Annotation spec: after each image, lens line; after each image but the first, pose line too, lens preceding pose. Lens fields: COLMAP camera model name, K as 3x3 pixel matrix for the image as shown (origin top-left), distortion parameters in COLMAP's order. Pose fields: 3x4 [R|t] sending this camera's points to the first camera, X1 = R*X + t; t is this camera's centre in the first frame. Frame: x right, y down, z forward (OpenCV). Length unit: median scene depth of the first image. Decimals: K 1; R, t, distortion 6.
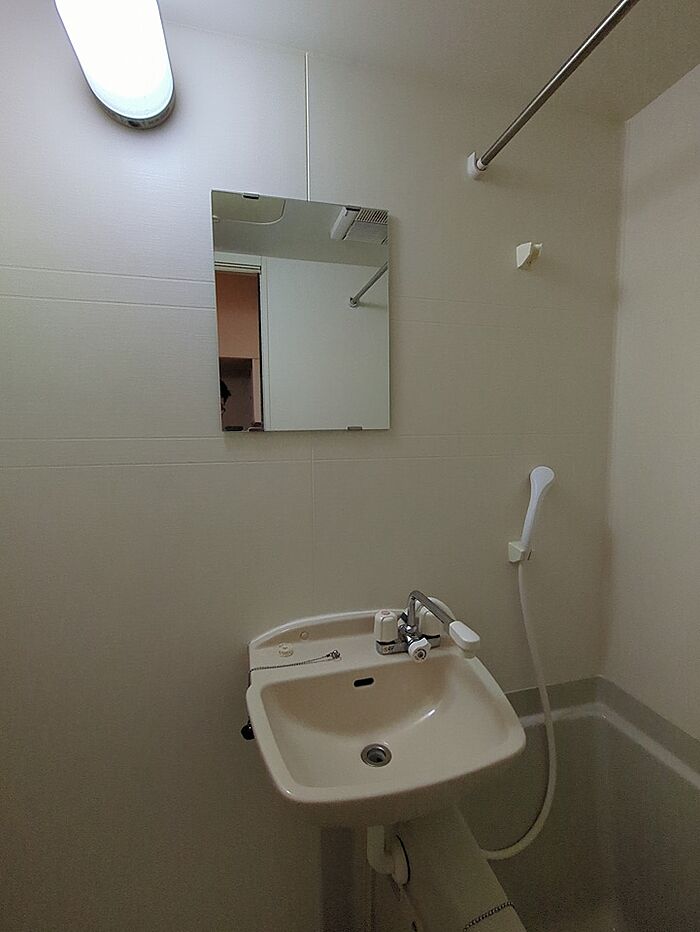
lens RADIAL K [[410.8, 0, 345.2], [0, 410.8, 461.8], [0, 0, 1]] dist [-0.005101, 0.000288]
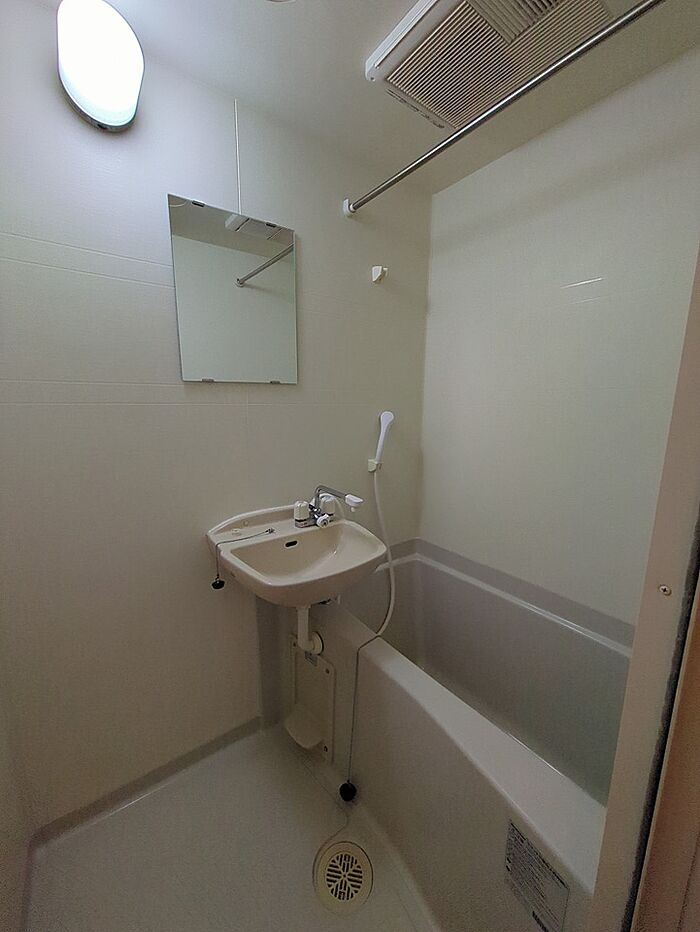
lens RADIAL K [[369.9, 0, 349.6], [0, 369.9, 468.7], [0, 0, 1]] dist [-0.012530, -0.000356]
pose [[0.925234, -0.053971, 0.375538, -0.239010], [0.015170, 0.994301, 0.105523, 0.089734], [-0.379093, -0.091937, 0.920780, -0.337998]]
